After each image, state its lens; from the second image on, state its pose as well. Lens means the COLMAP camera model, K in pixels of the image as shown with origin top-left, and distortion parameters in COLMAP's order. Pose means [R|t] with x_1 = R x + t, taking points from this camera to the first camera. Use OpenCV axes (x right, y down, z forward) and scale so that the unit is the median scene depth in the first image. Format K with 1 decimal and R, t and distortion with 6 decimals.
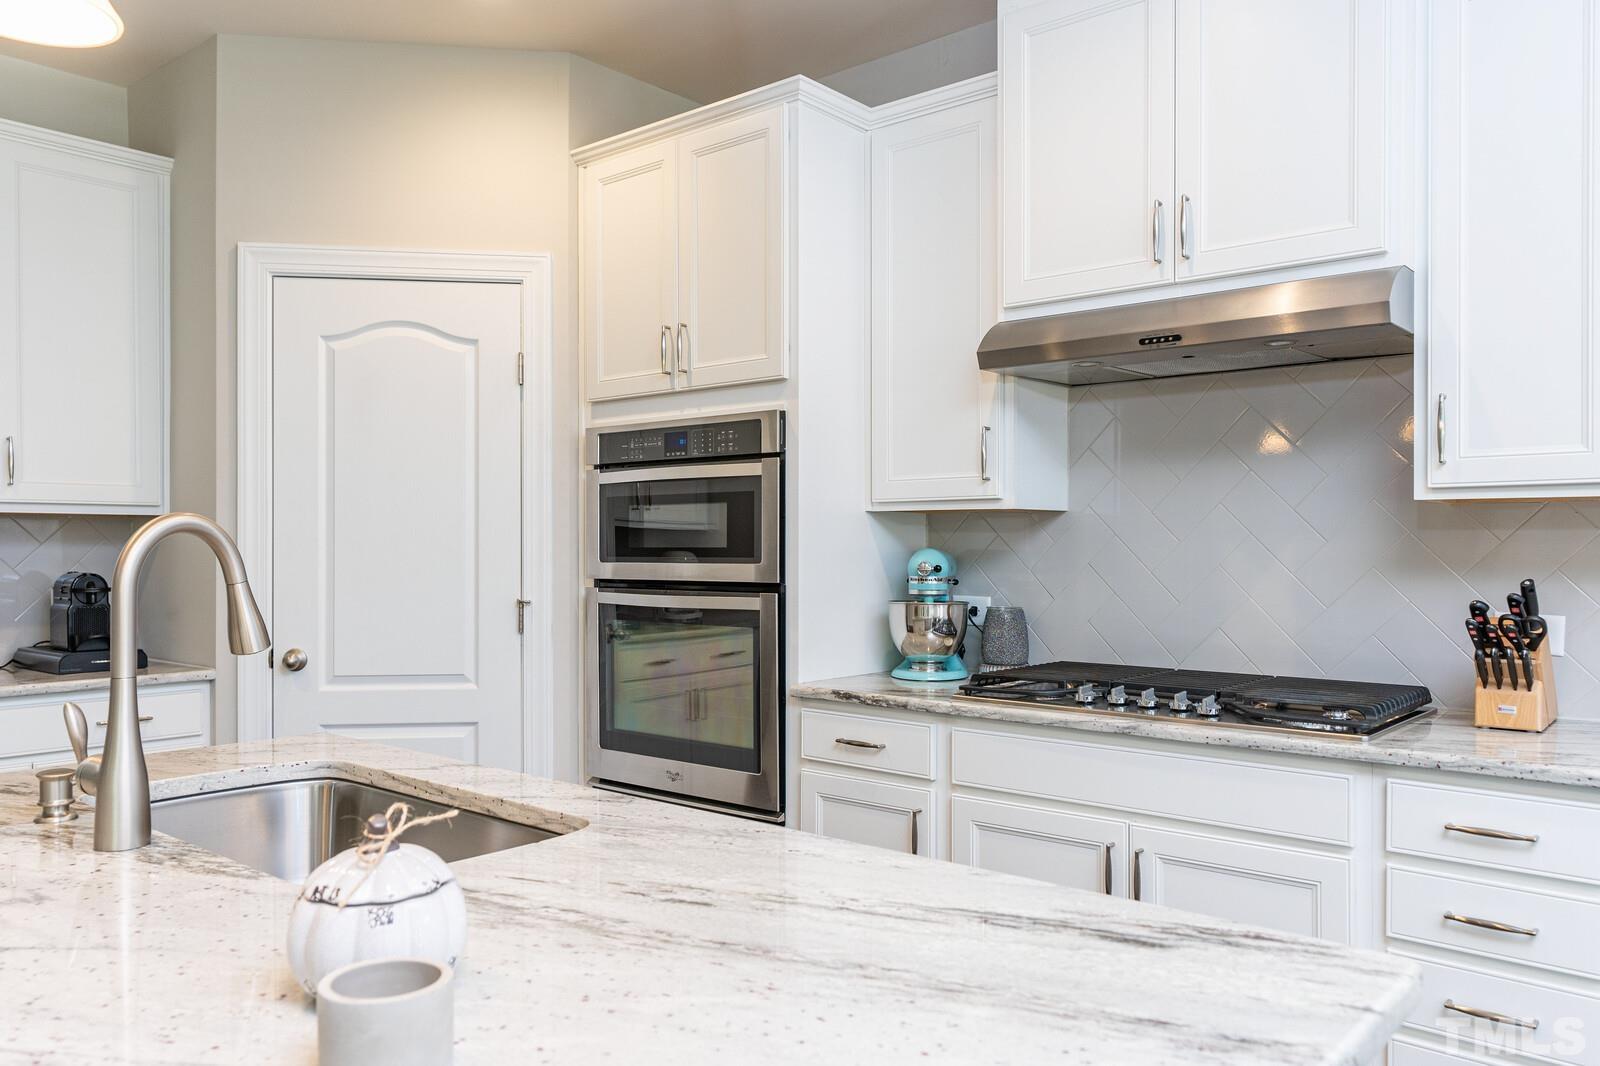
lens RADIAL K [[1190.0, 0, 800.0], [0, 1190.0, 533.0], [0, 0, 1]] dist [-0.000050, 0.001064]
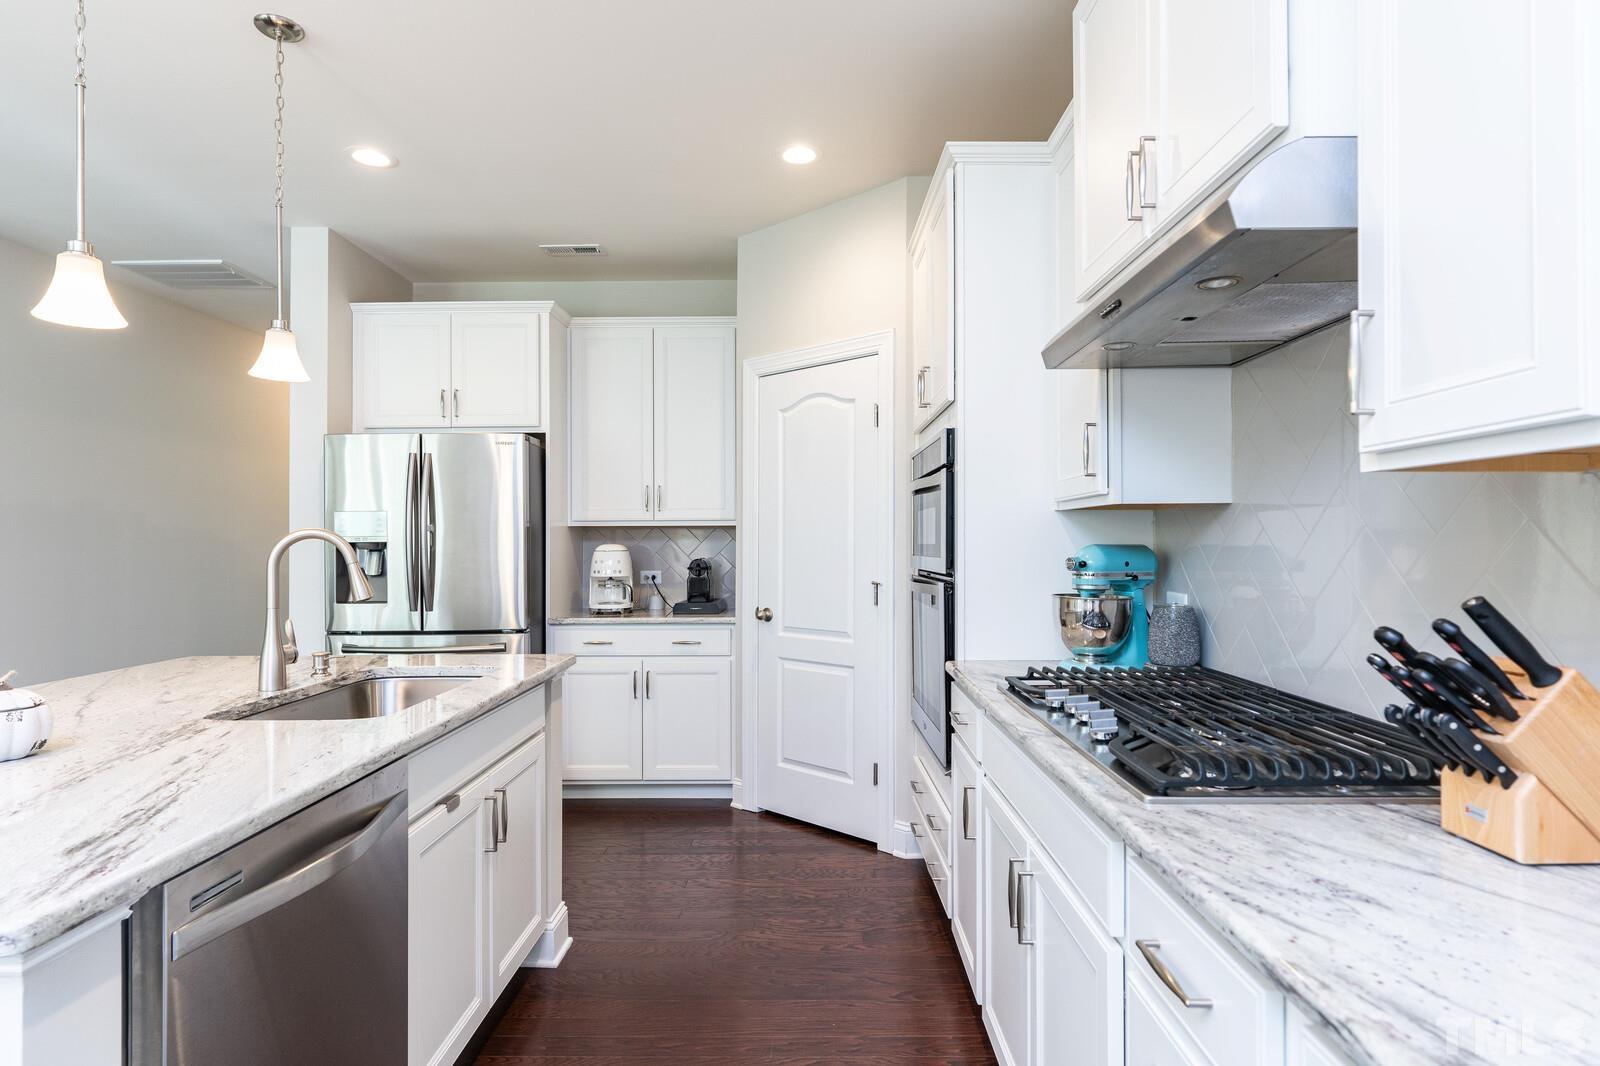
lens RADIAL K [[833.7, 0, 800.9], [0, 833.7, 537.2], [0, 0, 1]] dist [-0.000877, -0.000769]
pose [[0.646234, -0.008277, -0.763095, 0.505813], [0.012234, 0.999925, -0.000485, 0.003861], [0.763041, -0.009022, 0.646287, 0.340870]]
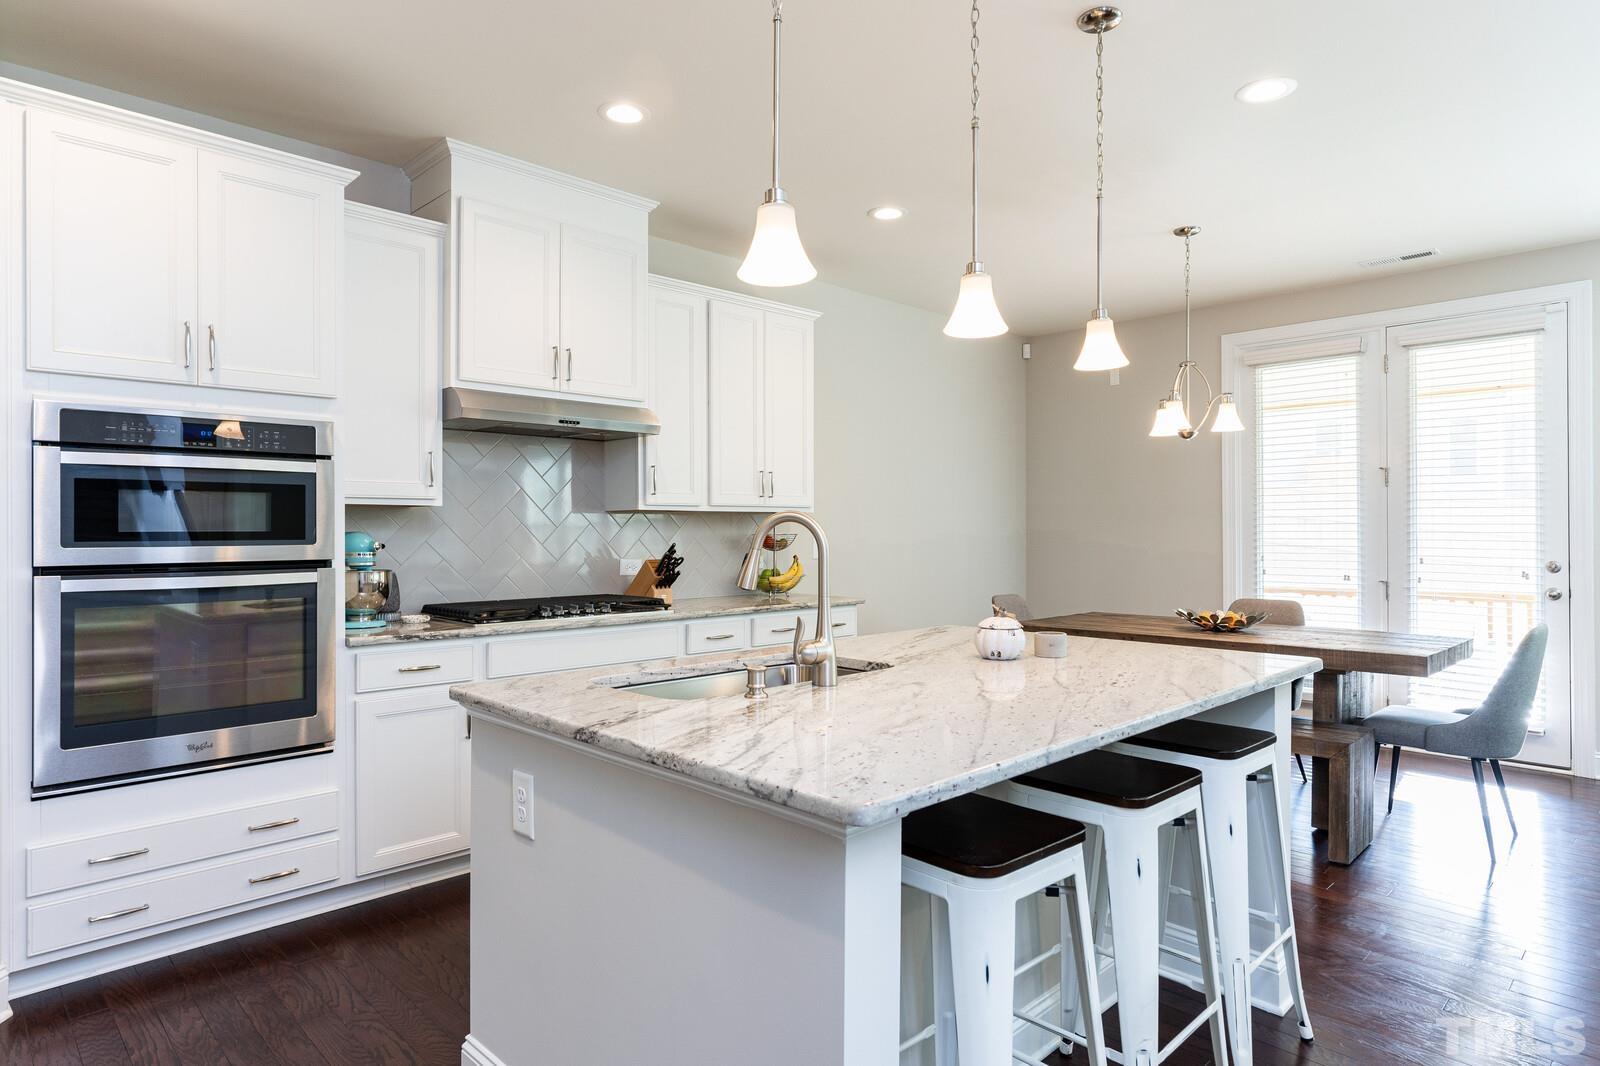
lens RADIAL K [[889.9, 0, 802.1], [0, 889.9, 525.8], [0, 0, 1]] dist [-0.002684, -0.000527]
pose [[0.085290, 0.005503, 0.996341, -0.890514], [-0.005734, 0.999971, -0.005033, 0.008251], [-0.996340, -0.005284, 0.085319, 0.406977]]
